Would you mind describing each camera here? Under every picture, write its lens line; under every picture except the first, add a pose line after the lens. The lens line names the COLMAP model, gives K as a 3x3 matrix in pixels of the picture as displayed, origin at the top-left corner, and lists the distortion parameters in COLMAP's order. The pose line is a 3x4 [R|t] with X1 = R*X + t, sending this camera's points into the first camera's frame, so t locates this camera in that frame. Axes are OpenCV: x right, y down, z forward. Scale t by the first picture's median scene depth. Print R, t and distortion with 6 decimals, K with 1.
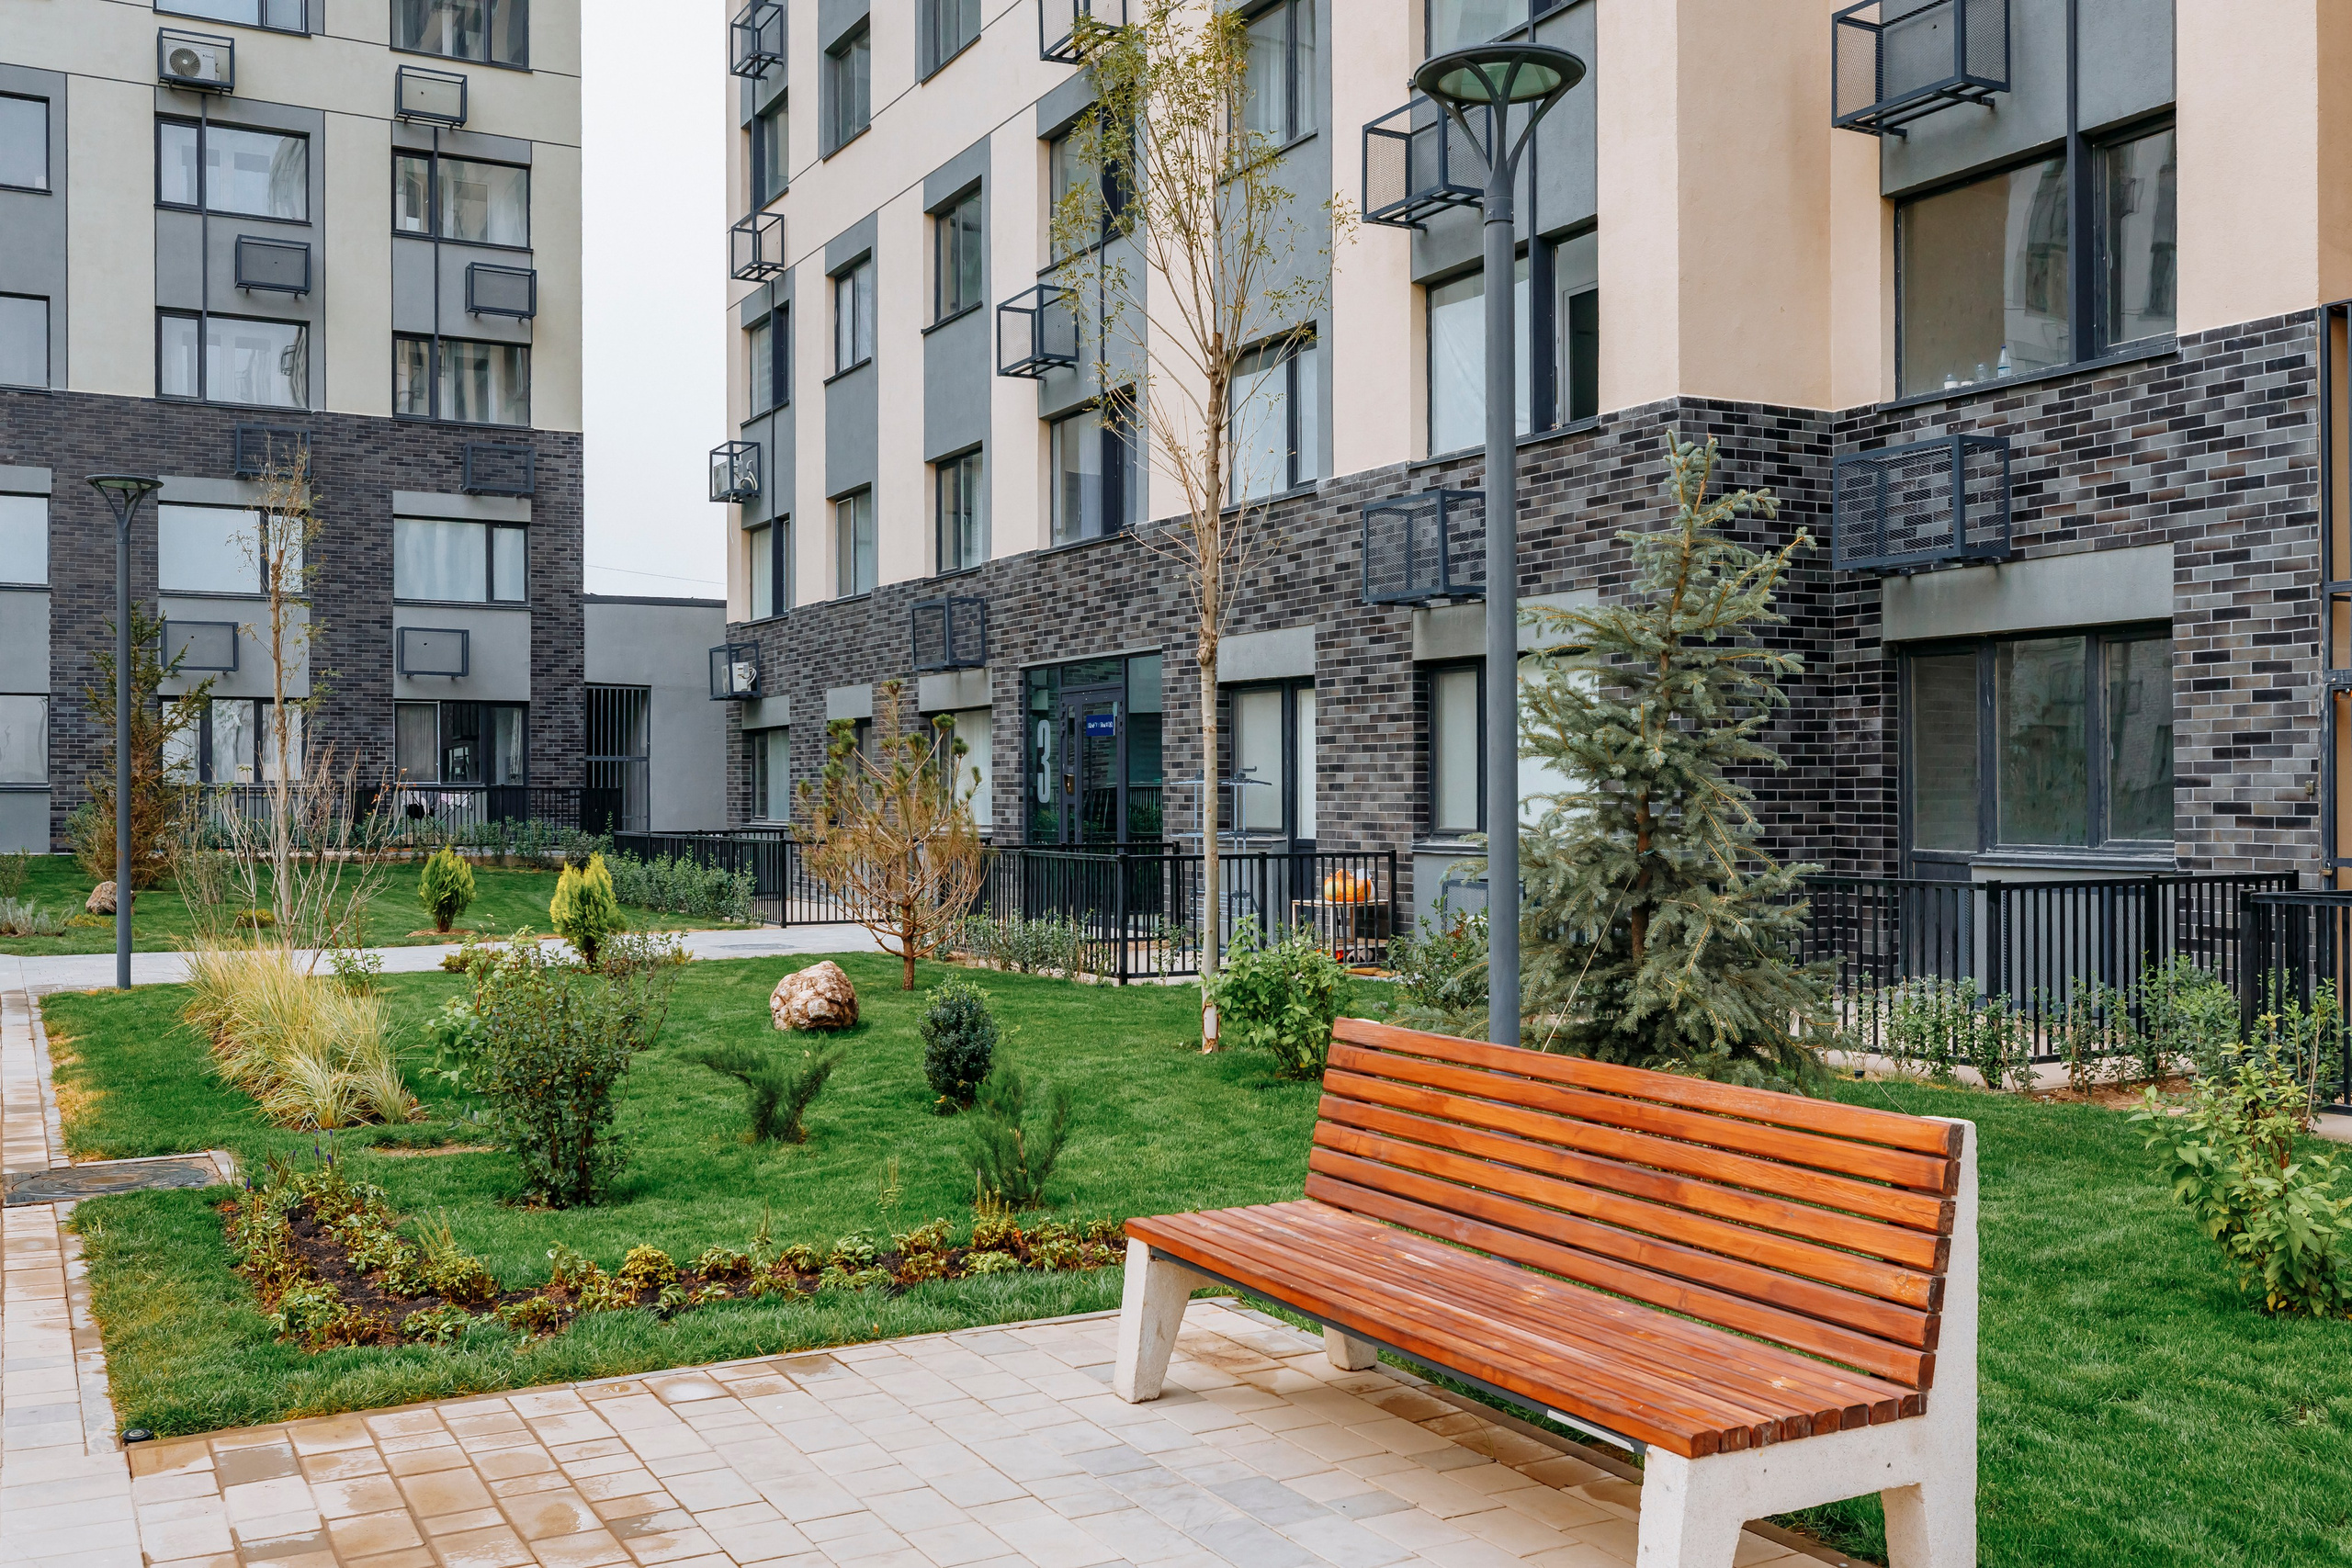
lens RADIAL K [[2129.9, 0, 1161.4], [0, 2129.9, 773.5], [0, 0, 1]] dist [0.007708, 0.006416]
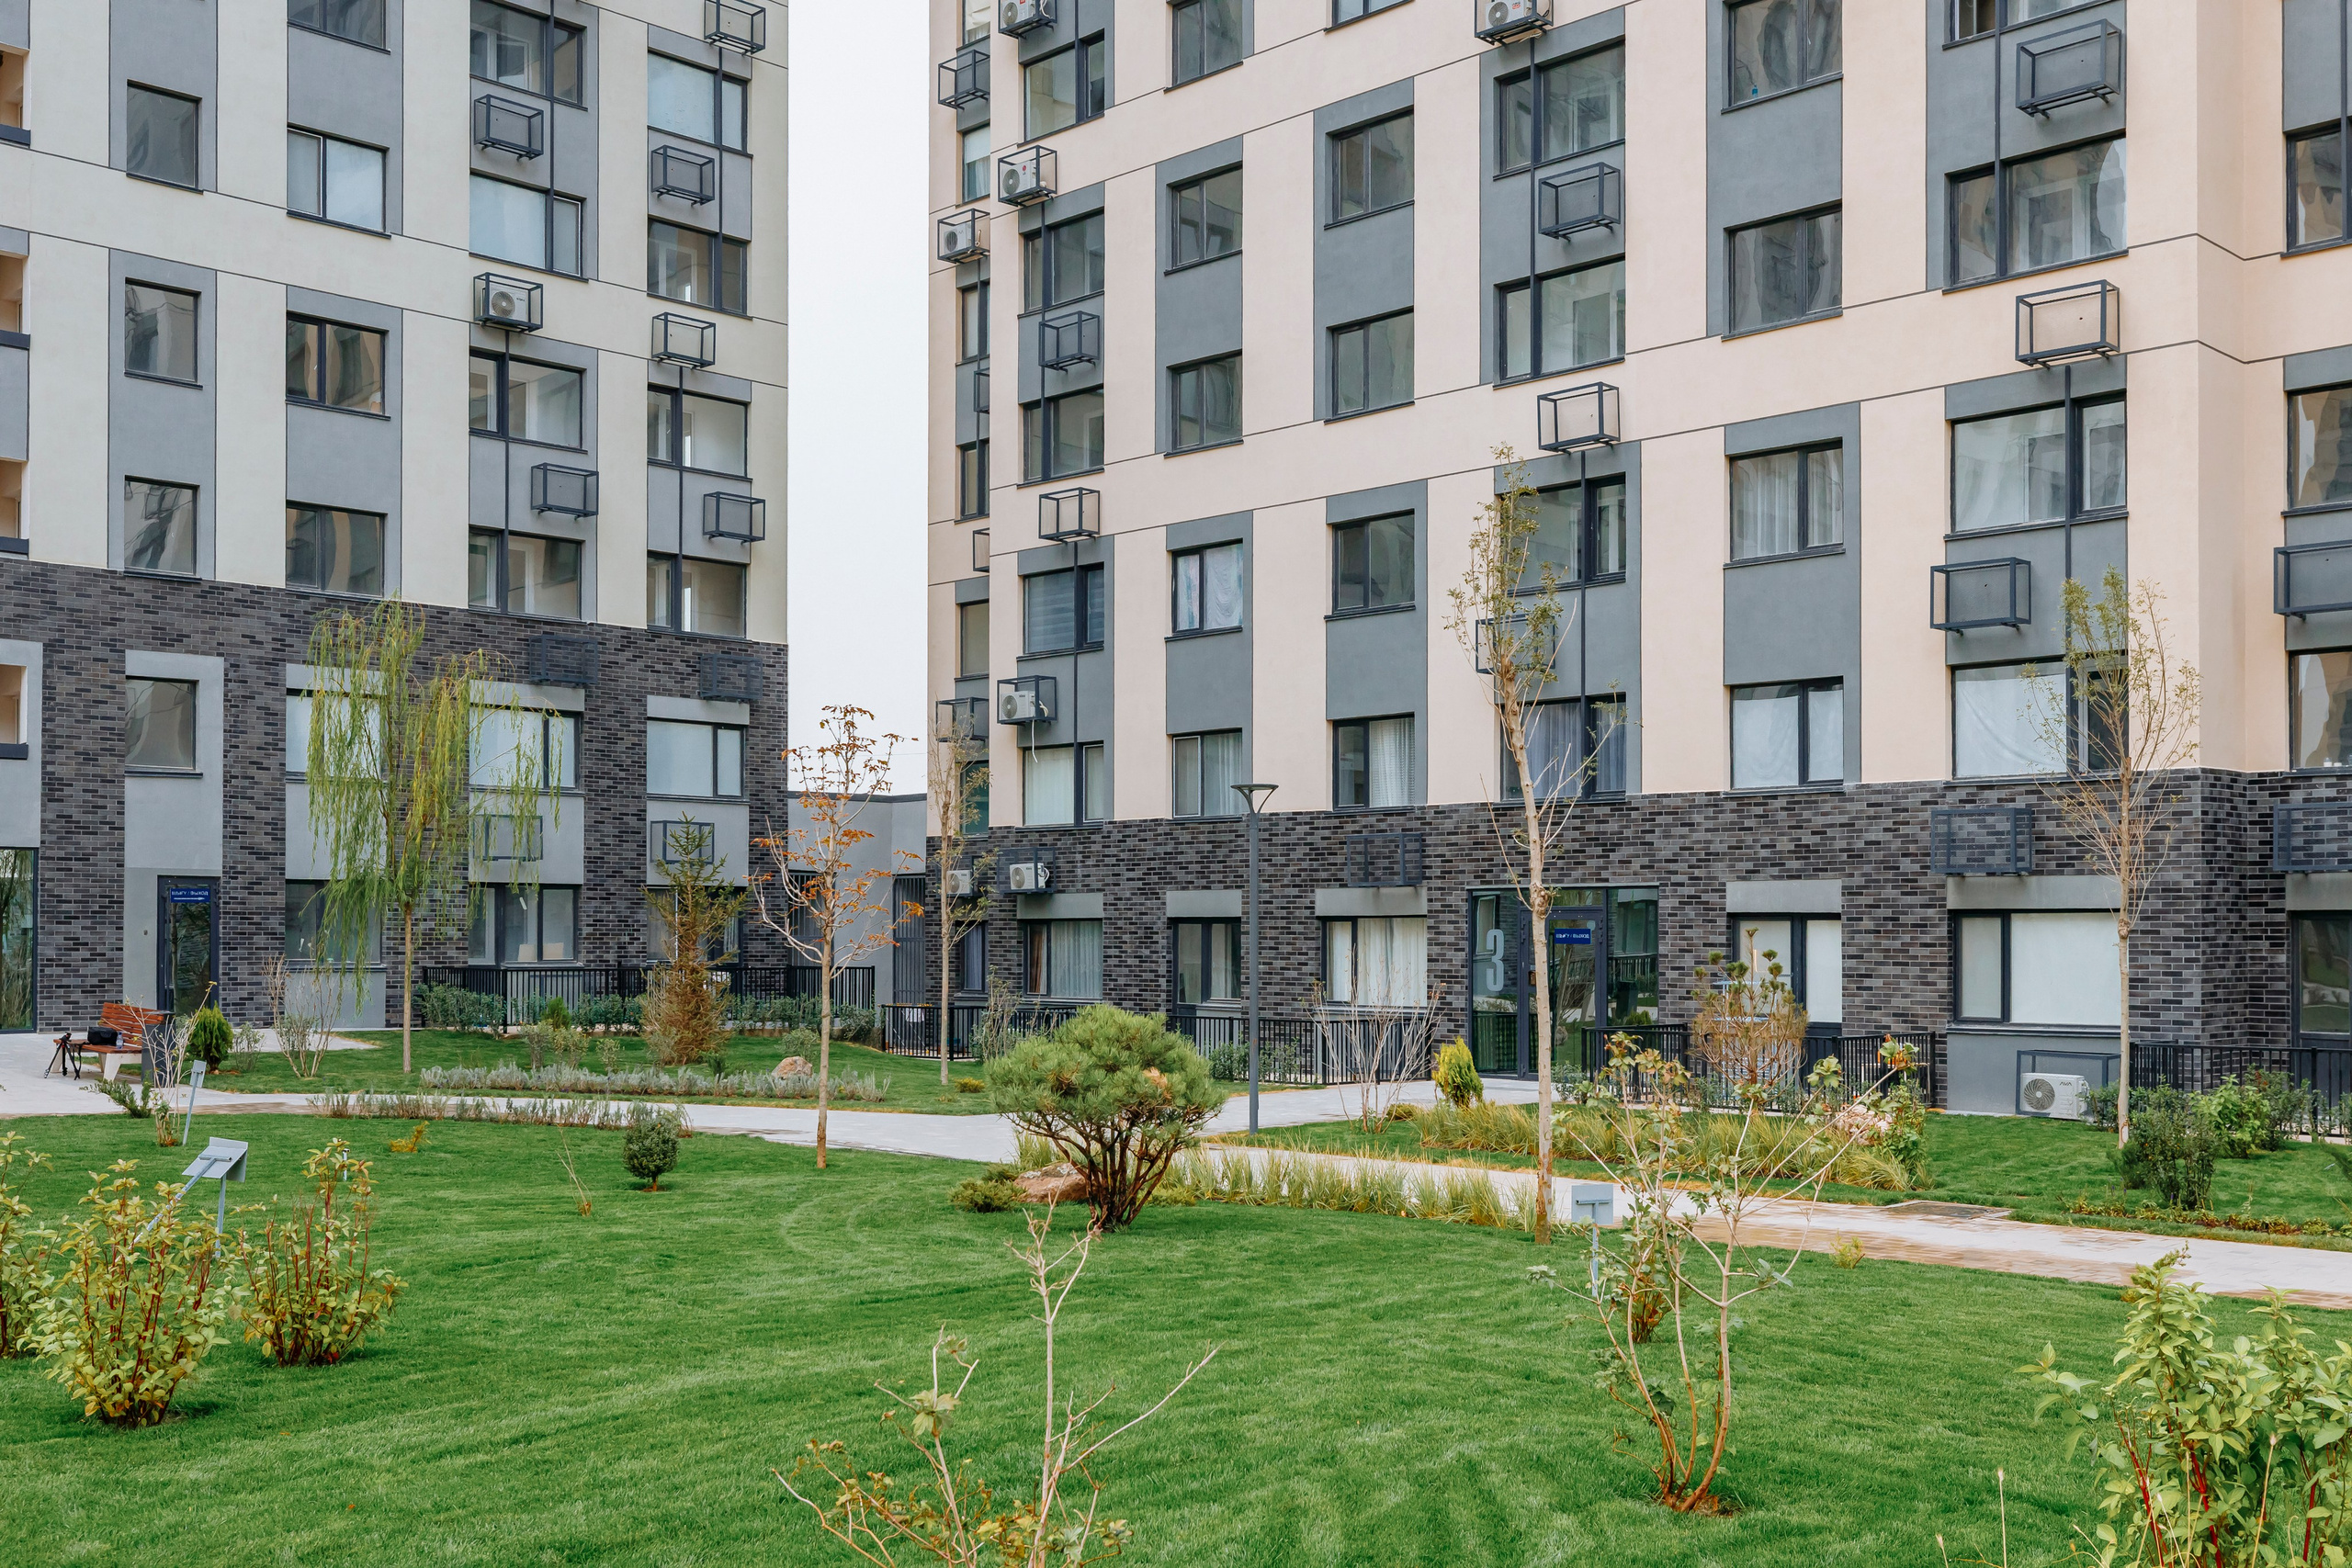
lens RADIAL K [[2305.0, 0, 1175.9], [0, 2305.0, 919.0], [0, 0, 1]] dist [0.004129, 0.003563]
pose [[0.959704, 0.006806, 0.280931, -0.487673], [-0.007644, 0.999969, 0.001885, -0.024309], [-0.280910, -0.003957, 0.959726, -0.248575]]
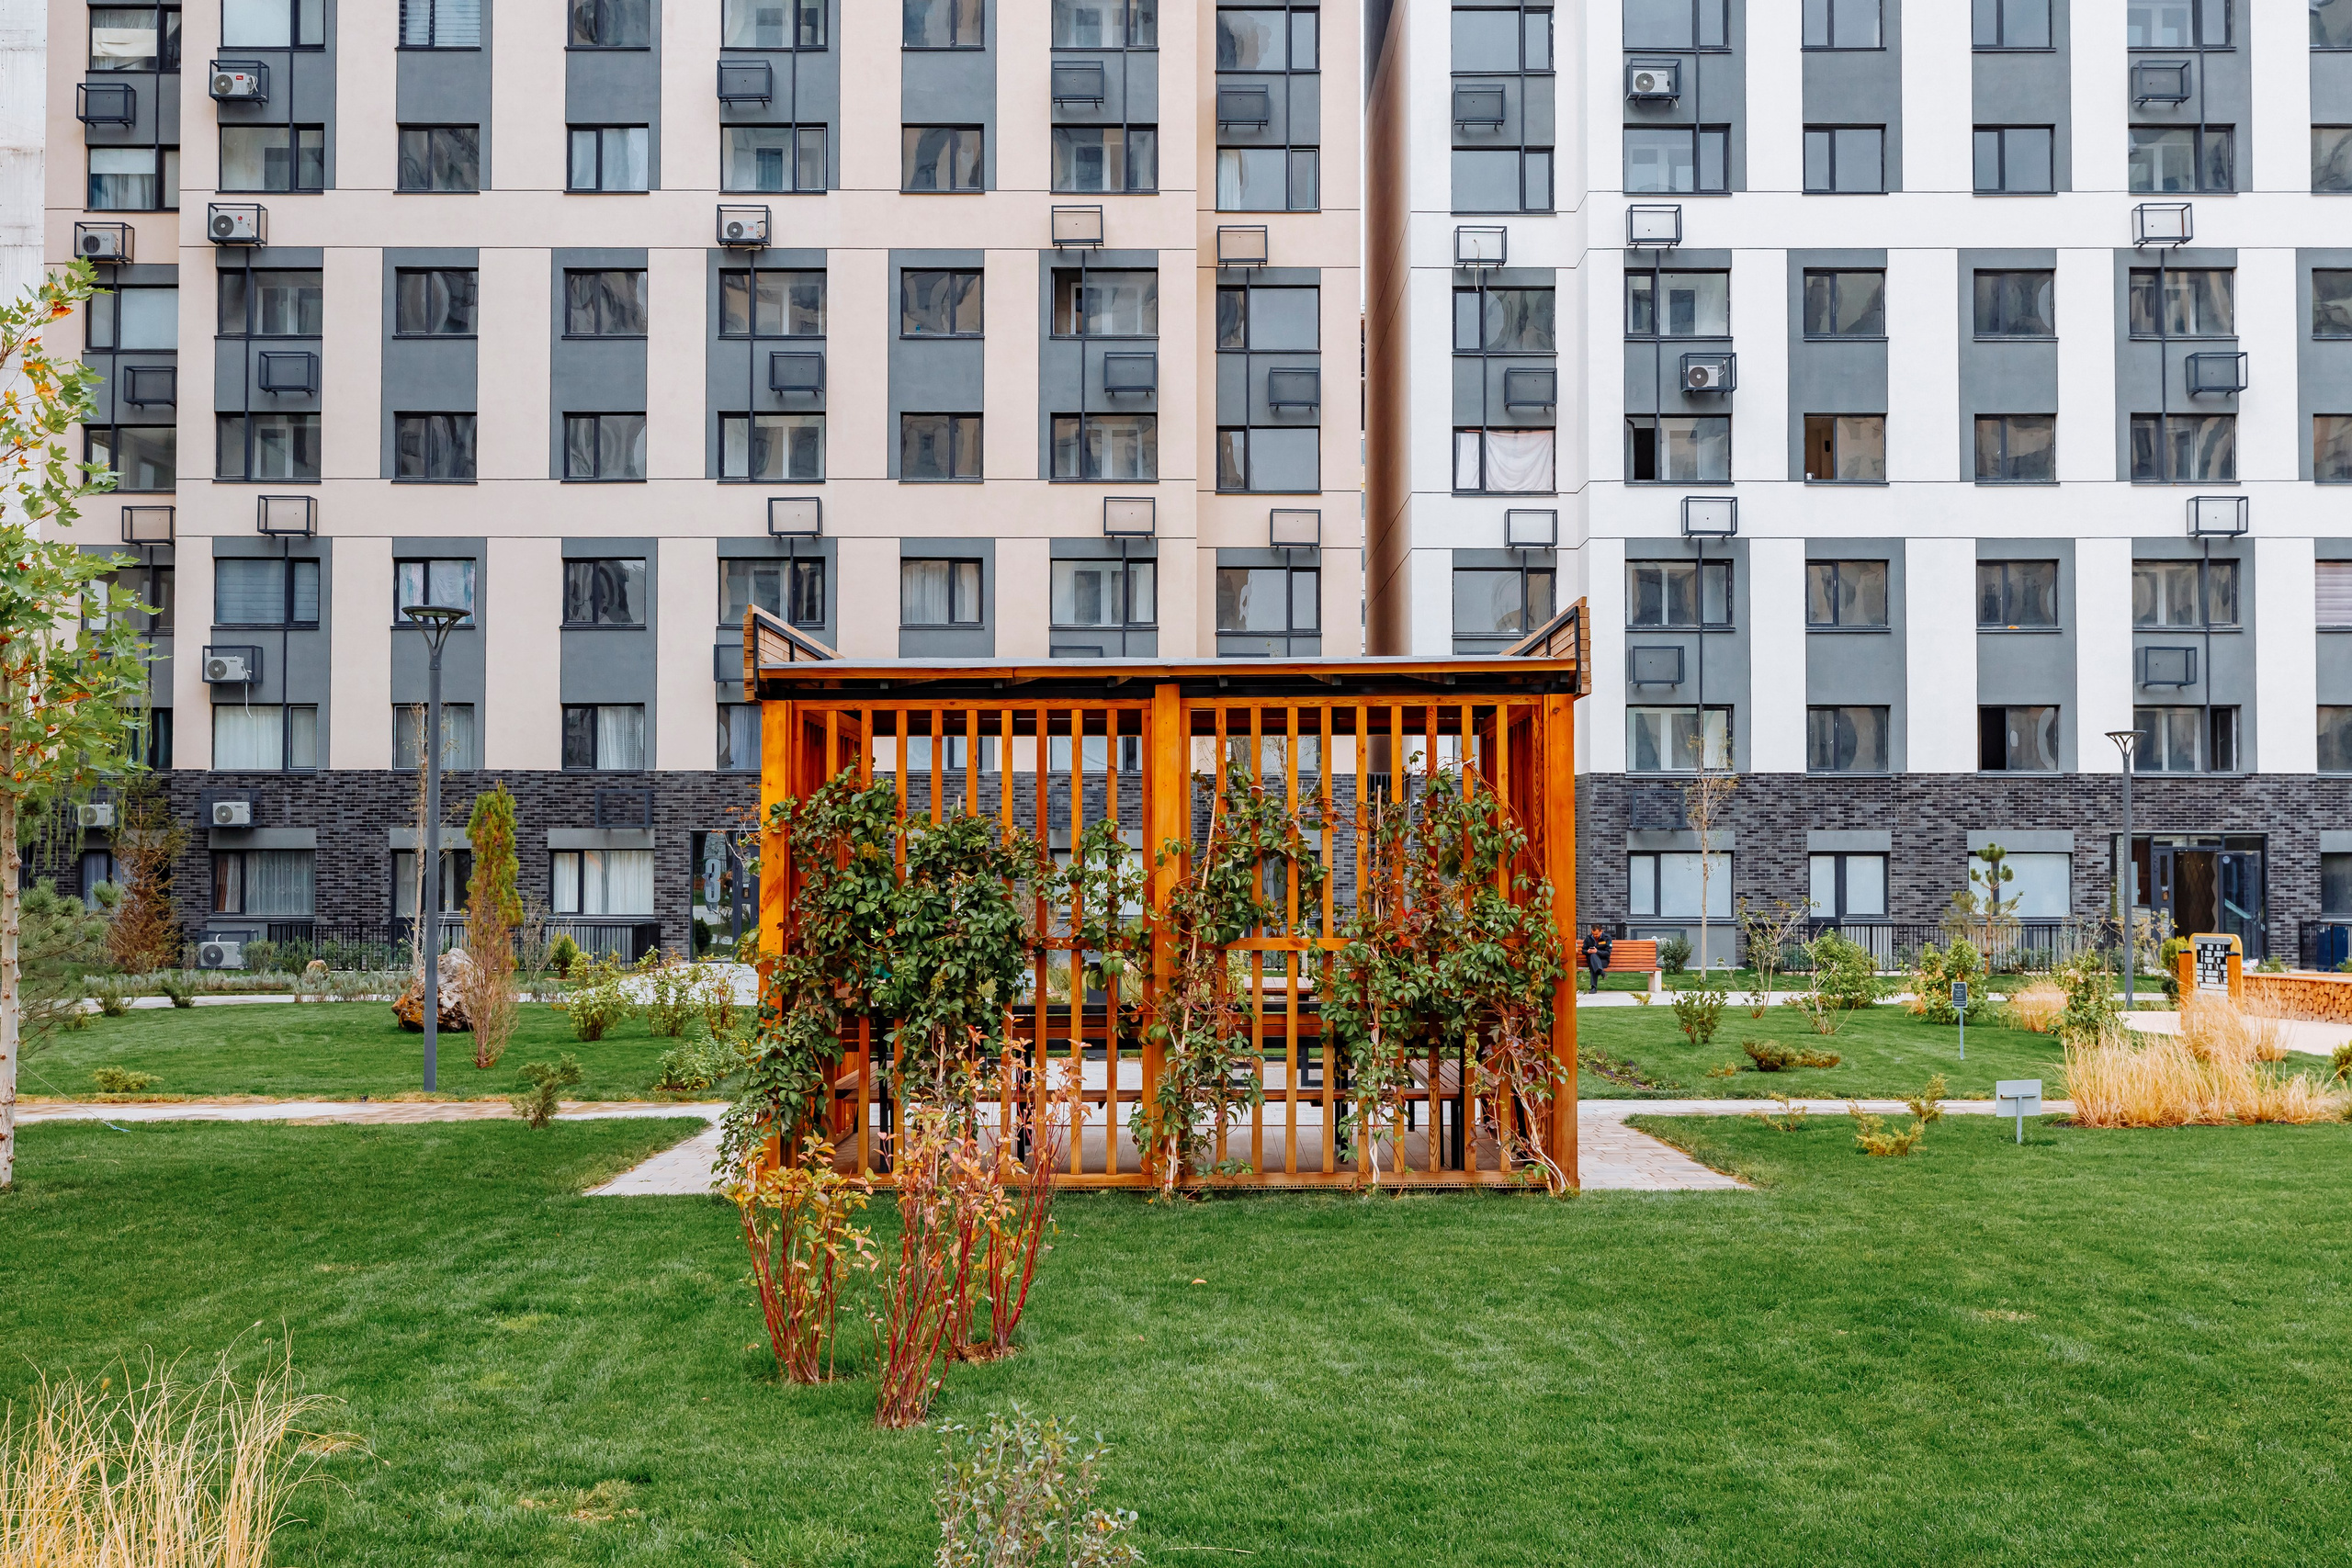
lens RADIAL K [[2270.6, 0, 1175.0], [0, 2270.6, 798.5], [0, 0, 1]] dist [0.005792, 0.003098]
pose [[0.479476, 0.027014, 0.877139, -1.230393], [-0.012917, 0.999635, -0.023726, -0.027150], [-0.877460, 0.000046, 0.479650, -0.257919]]
